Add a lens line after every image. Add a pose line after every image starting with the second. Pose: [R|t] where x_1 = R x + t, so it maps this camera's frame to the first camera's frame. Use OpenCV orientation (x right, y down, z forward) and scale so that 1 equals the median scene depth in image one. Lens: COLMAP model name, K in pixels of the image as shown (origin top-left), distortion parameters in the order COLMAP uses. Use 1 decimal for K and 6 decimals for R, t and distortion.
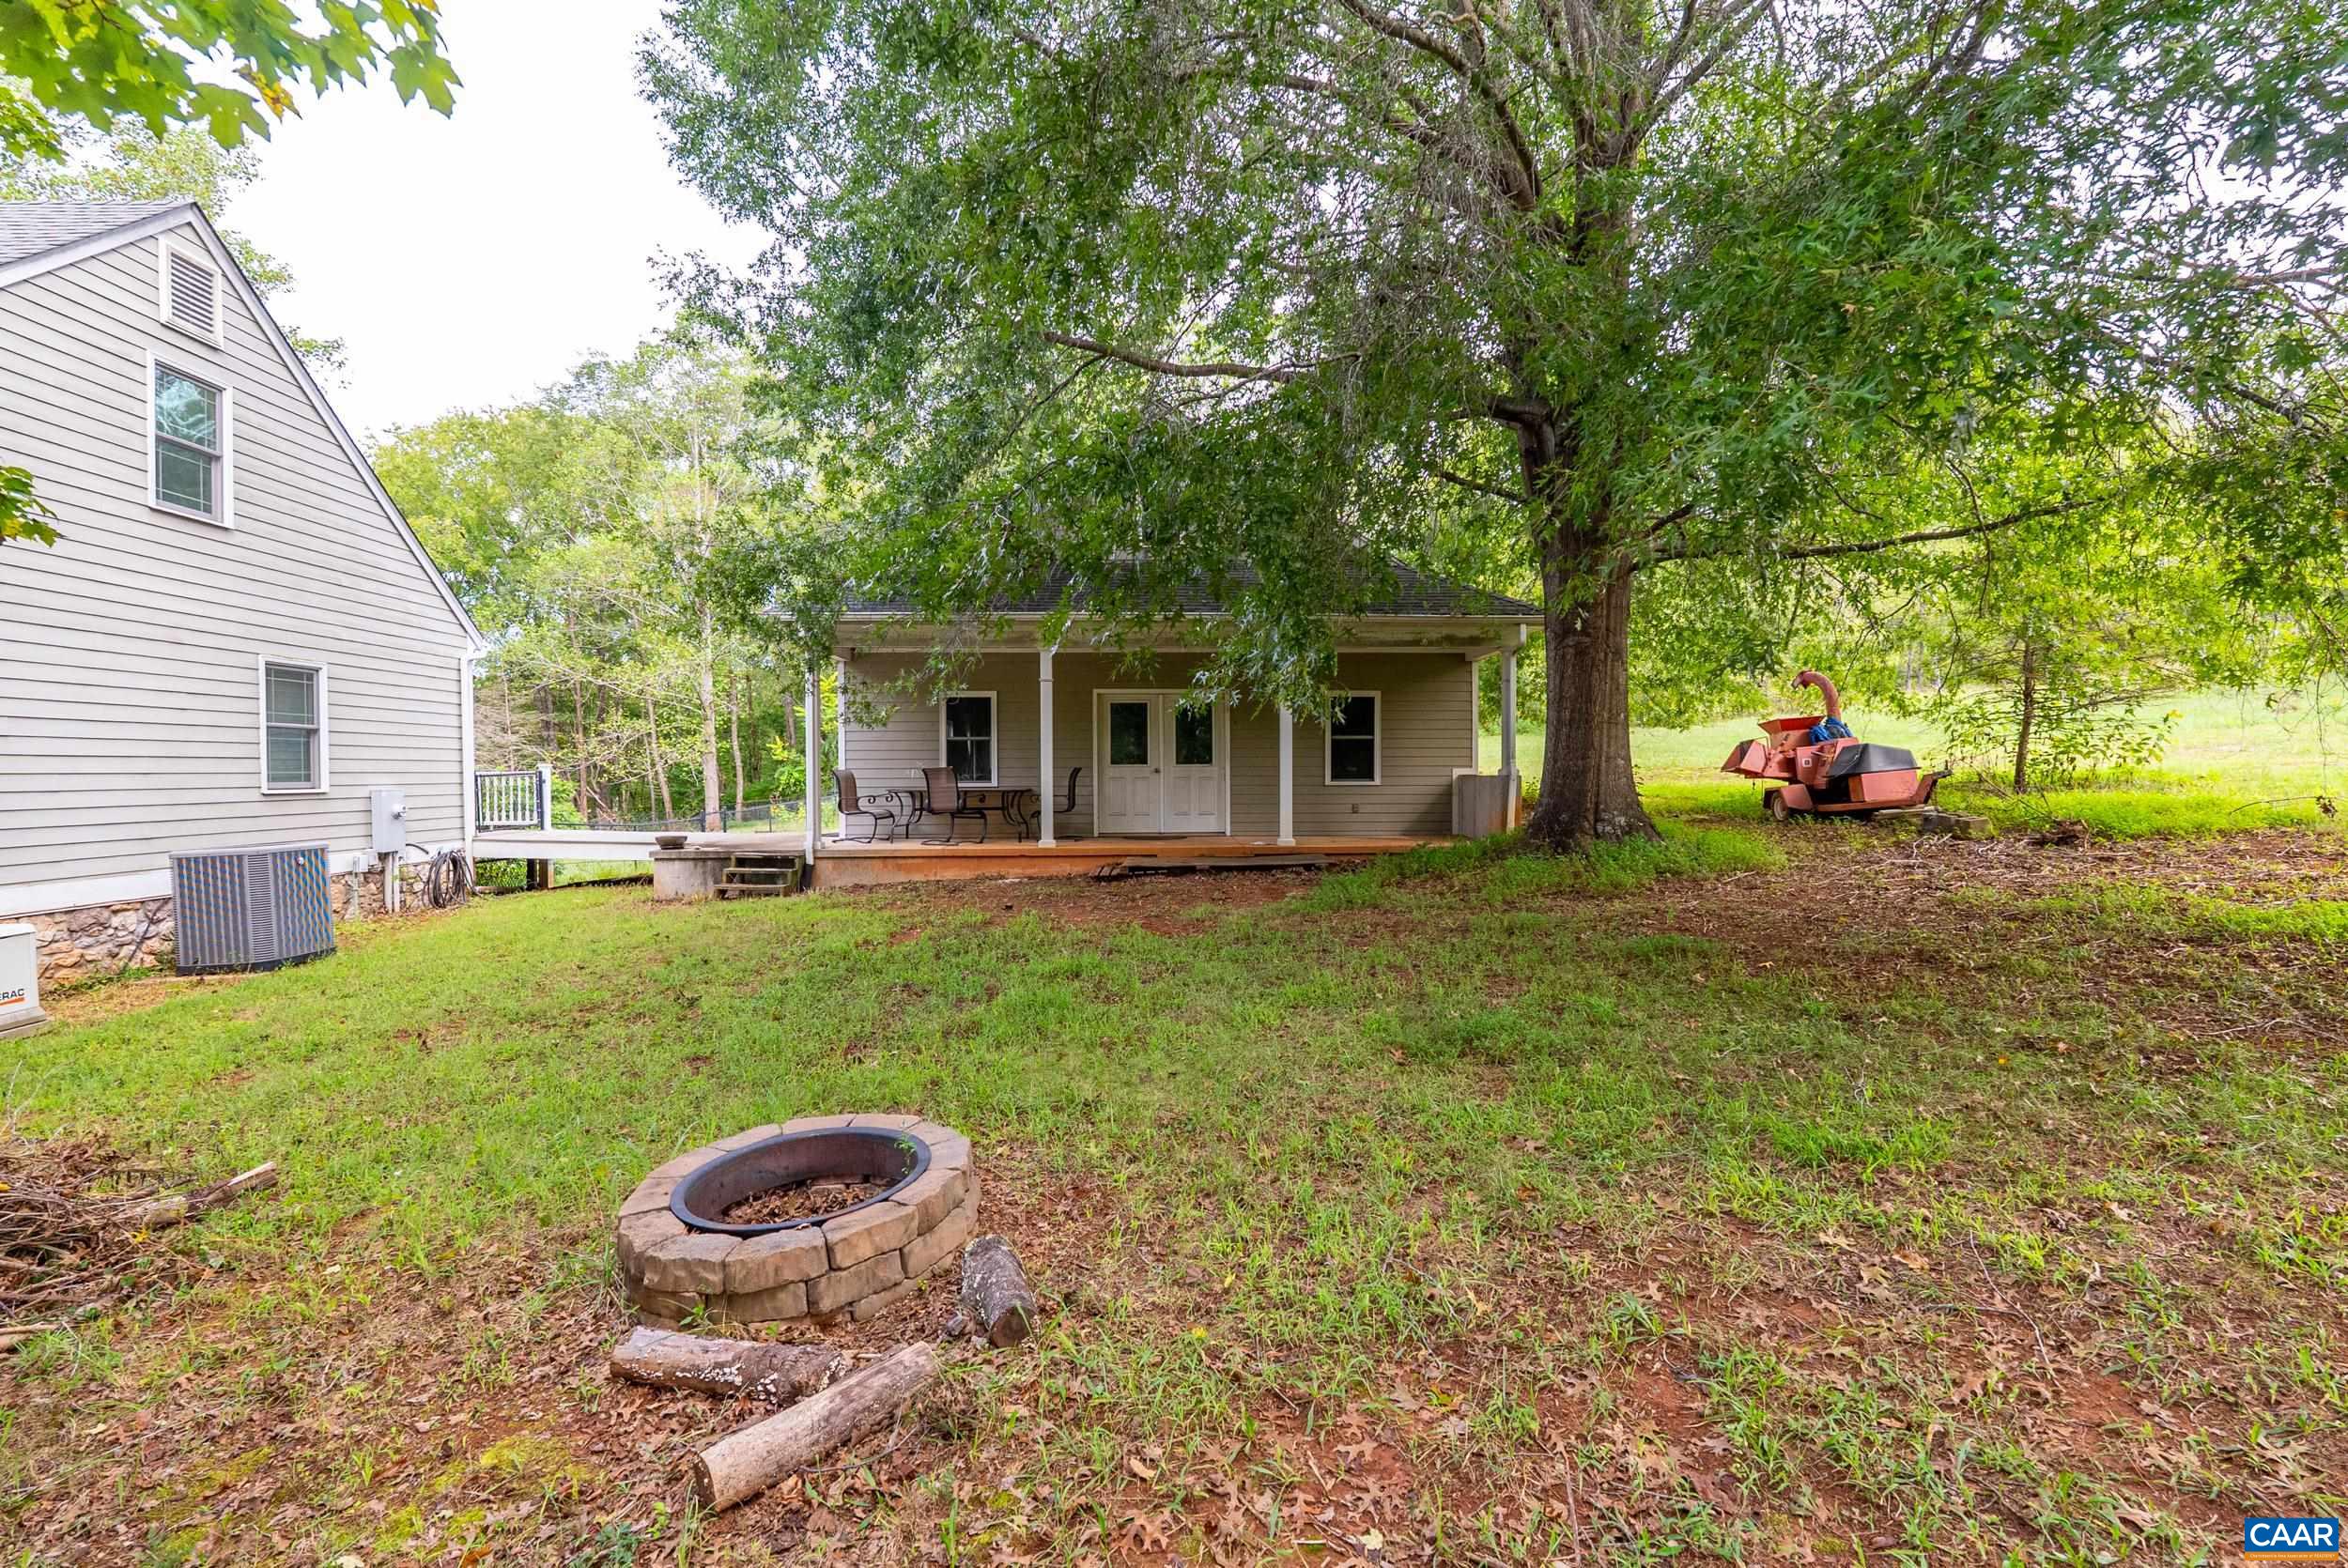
lens RADIAL K [[1021.0, 0, 1176.7], [0, 1021.0, 779.8], [0, 0, 1]] dist [-0.004548, -0.000729]
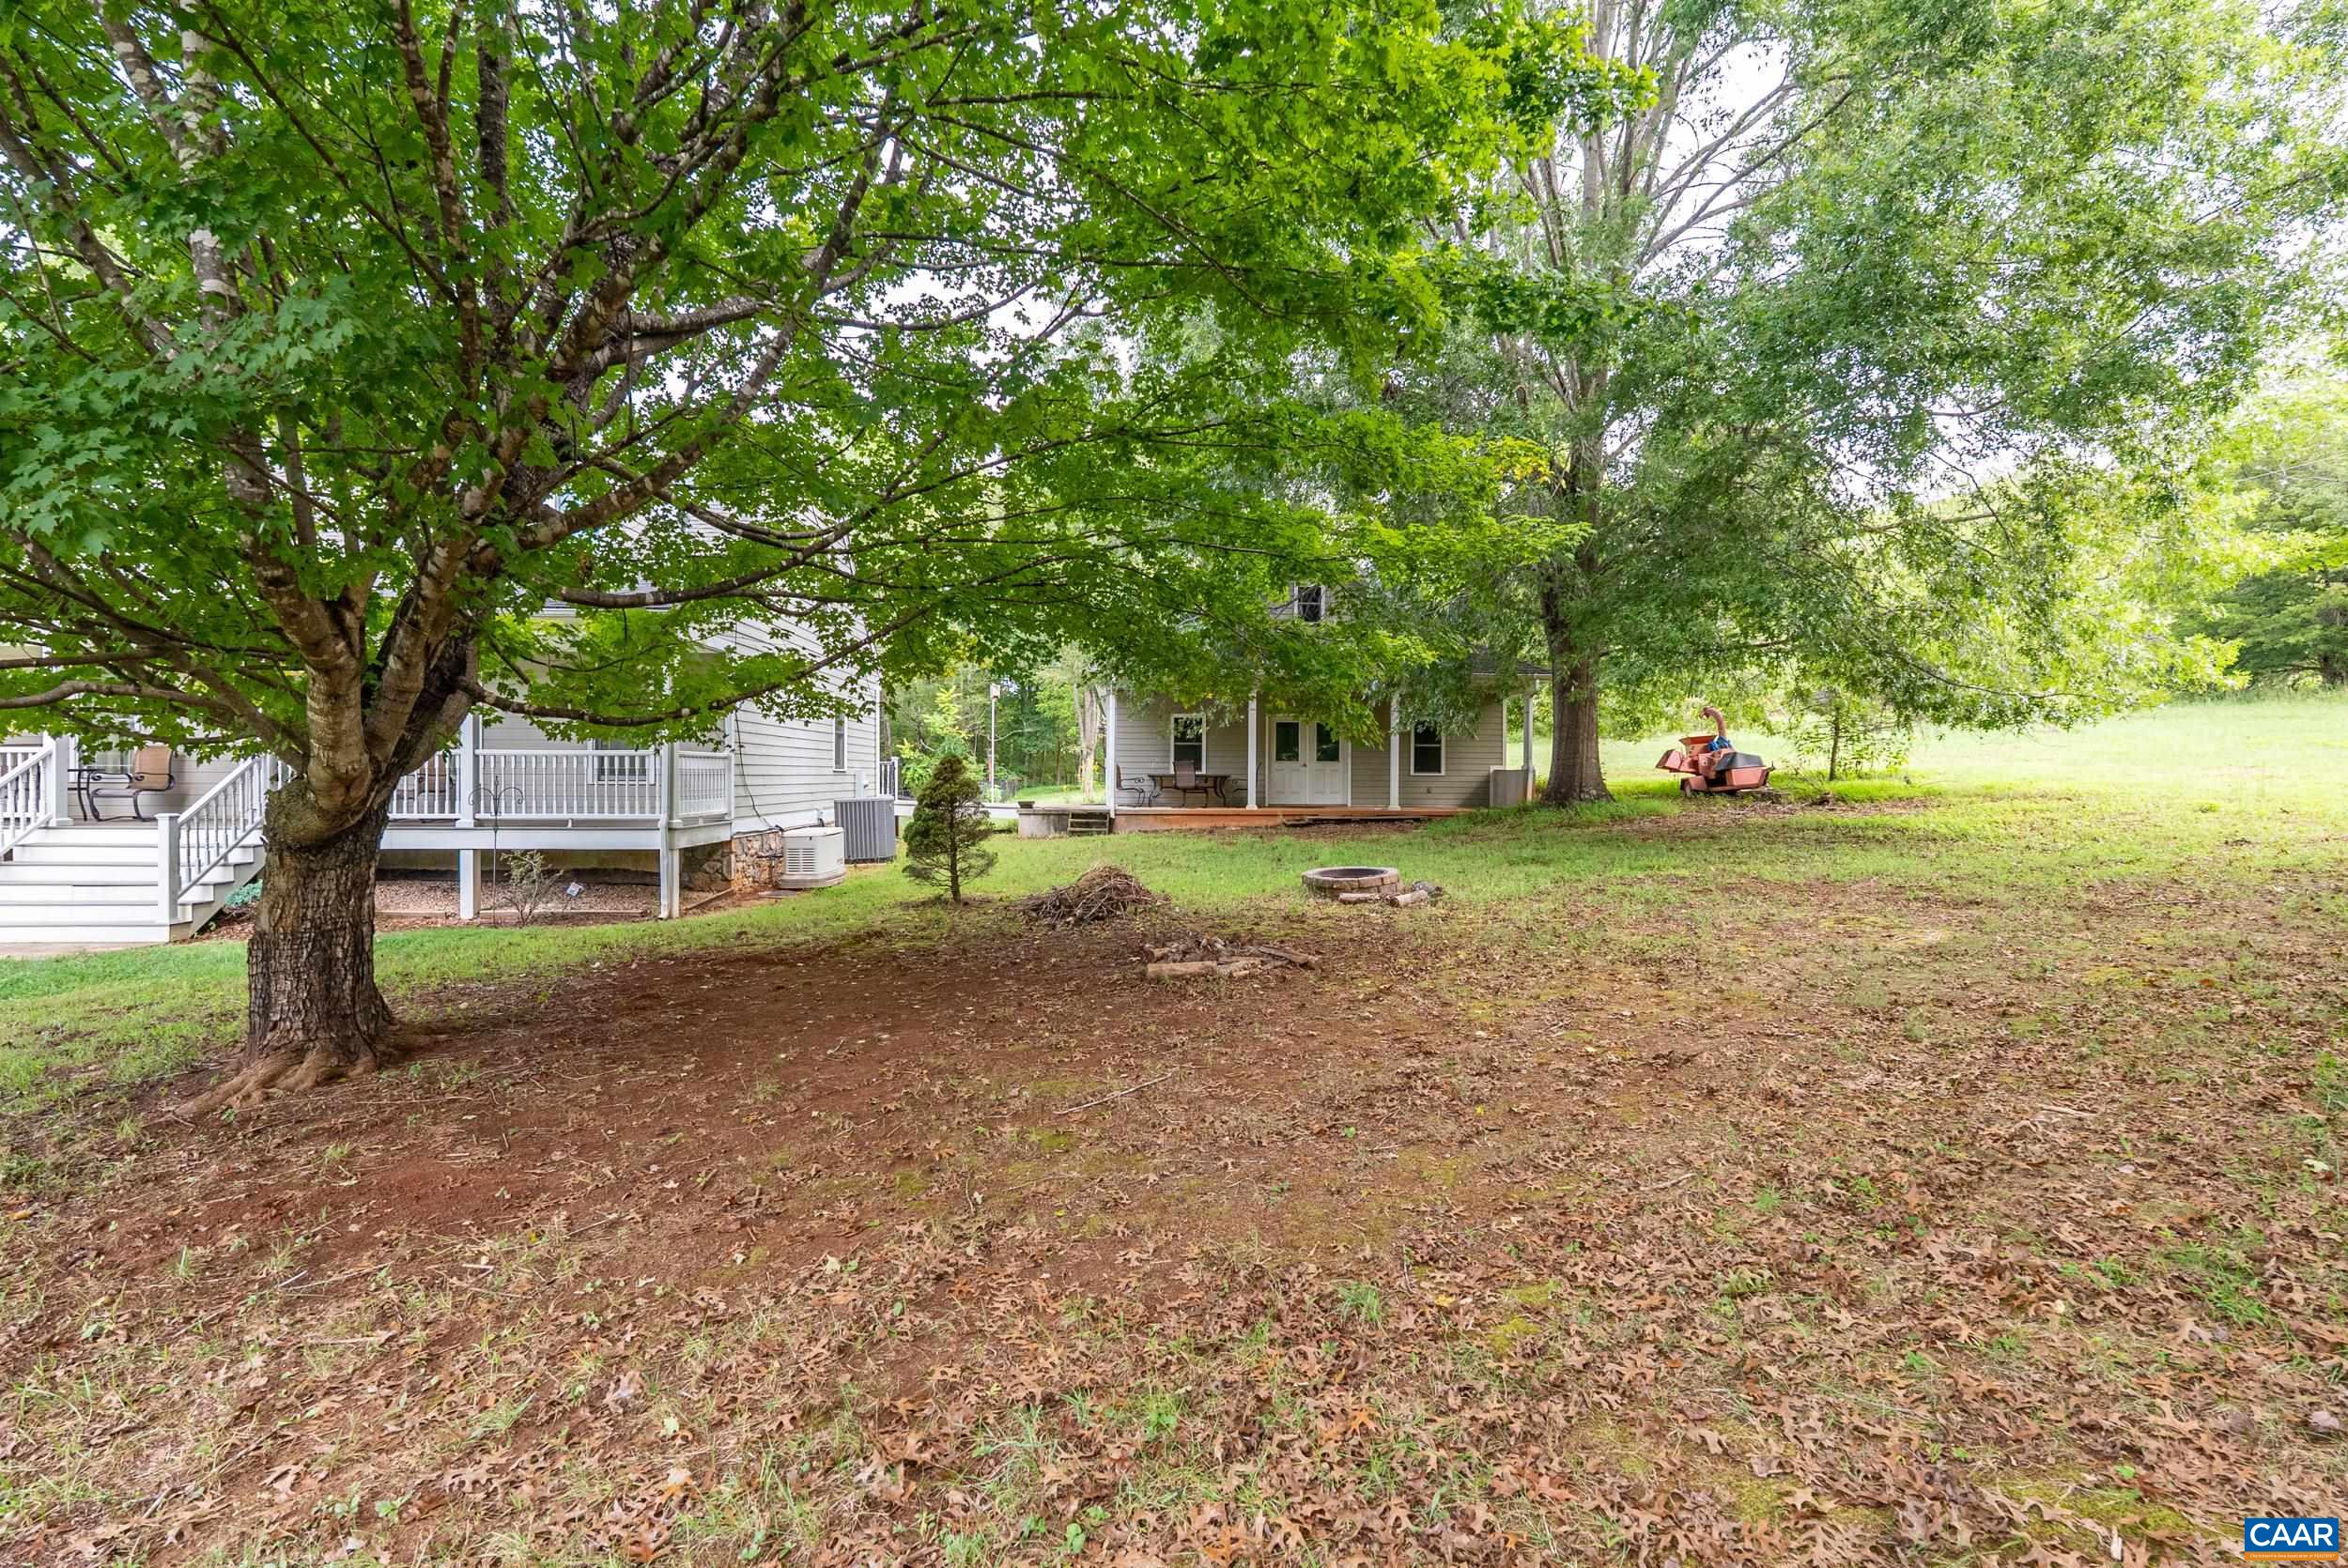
lens RADIAL K [[1048.6, 0, 1186.3], [0, 1048.6, 783.1], [0, 0, 1]] dist [-0.002094, -0.000296]
pose [[0.999408, 0.009351, 0.033116, -0.299160], [-0.009163, 0.999941, -0.005819, 0.035461], [-0.033169, 0.005513, 0.999435, -0.717080]]
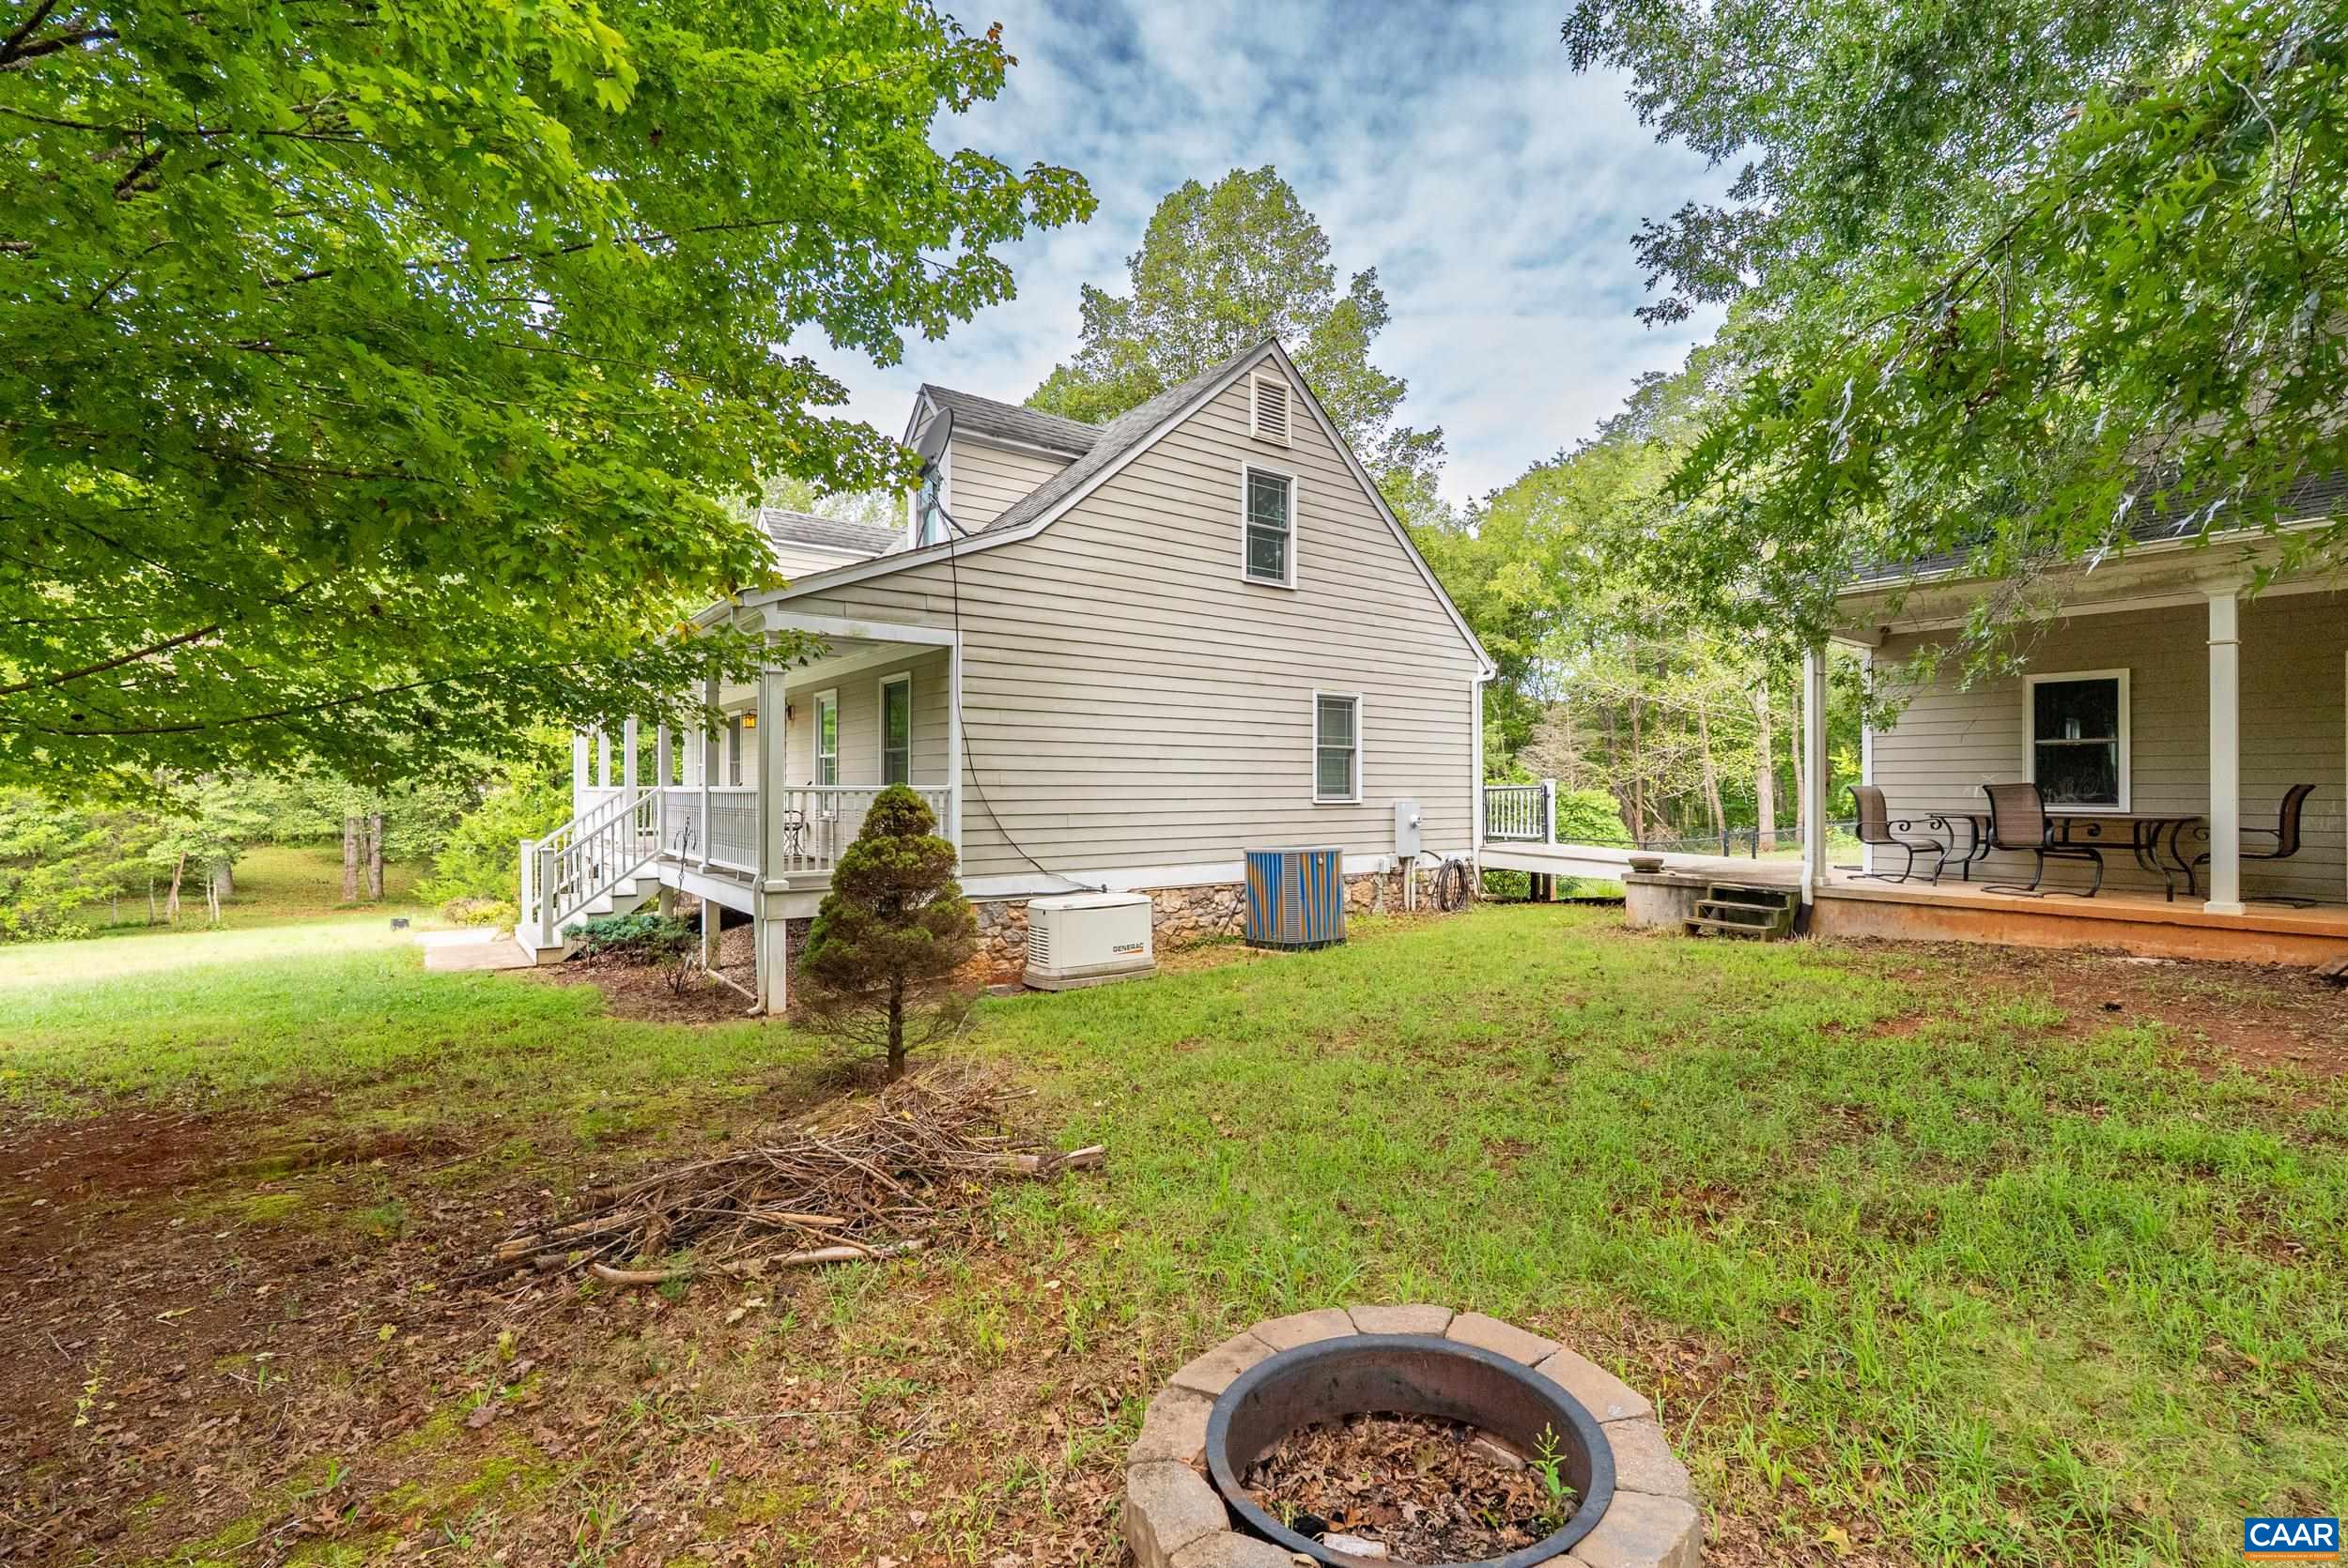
lens RADIAL K [[1030.5, 0, 1184.0], [0, 1030.5, 780.1], [0, 0, 1]] dist [-0.004909, -0.000814]
pose [[0.573883, 0.000119, -0.818938, 0.019189], [-0.012088, 0.999892, -0.008326, -0.001709], [0.818848, 0.014678, 0.573822, 0.139645]]
